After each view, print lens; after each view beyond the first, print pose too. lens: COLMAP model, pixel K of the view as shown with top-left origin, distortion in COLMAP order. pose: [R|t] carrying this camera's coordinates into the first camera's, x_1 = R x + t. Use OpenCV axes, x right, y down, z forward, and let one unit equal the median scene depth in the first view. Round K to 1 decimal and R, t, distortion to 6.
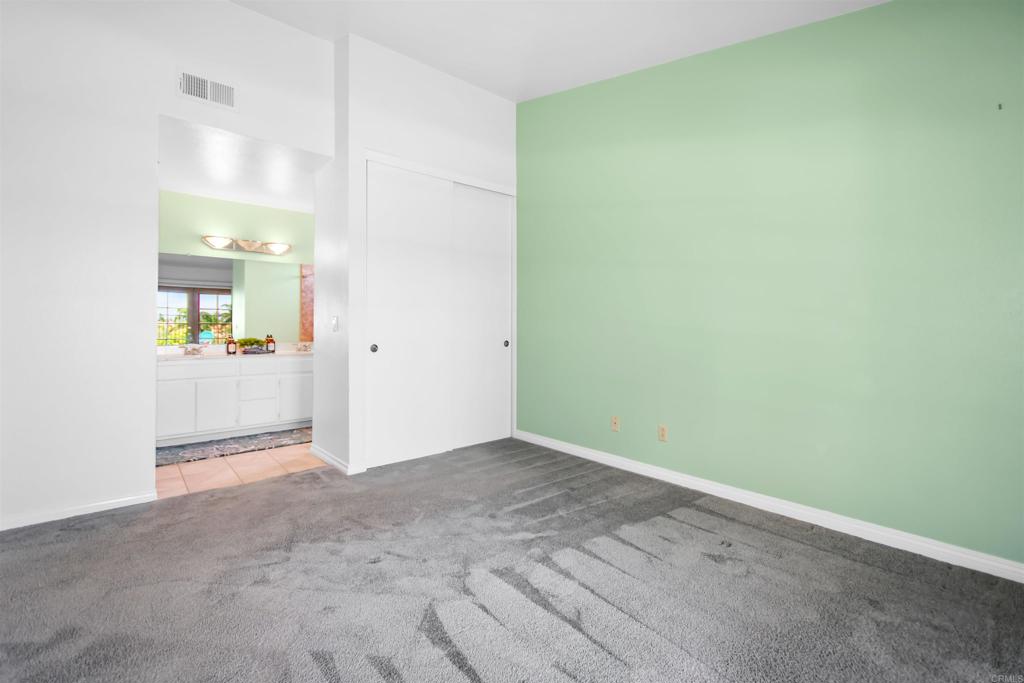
lens RADIAL K [[447.8, 0, 514.8], [0, 447.8, 331.8], [0, 0, 1]] dist [0.024200, -0.010570]
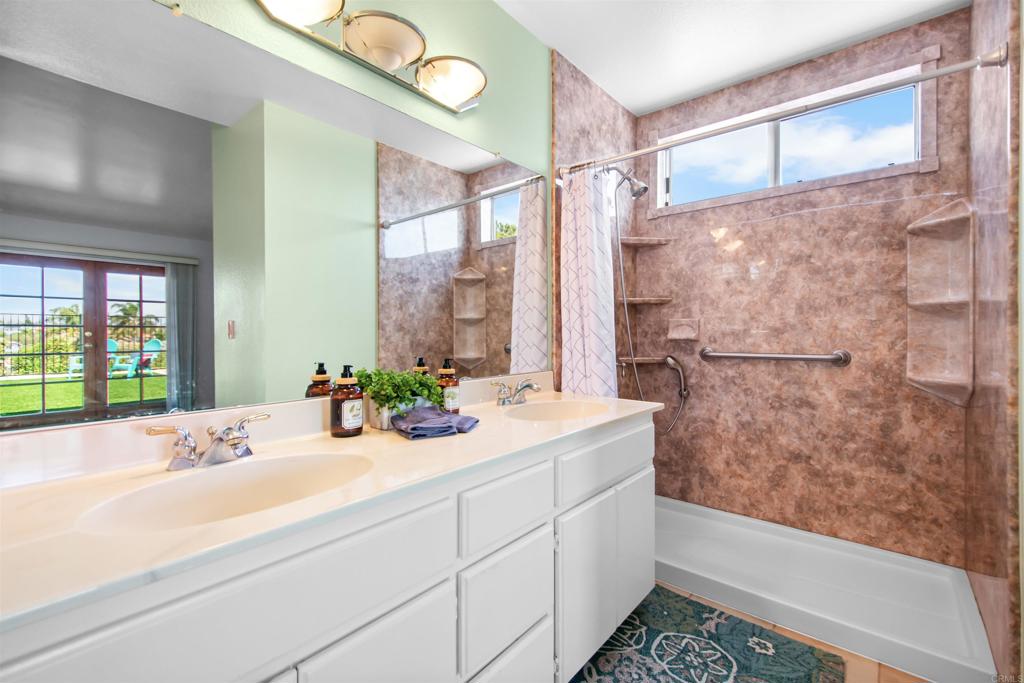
lens RADIAL K [[447.8, 0, 514.8], [0, 447.8, 331.8], [0, 0, 1]] dist [0.024200, -0.010570]
pose [[0.986836, 0.002858, 0.161697, -0.410319], [-0.000793, 0.999917, -0.012834, -0.005493], [-0.161720, 0.012537, 0.986757, 0.519685]]
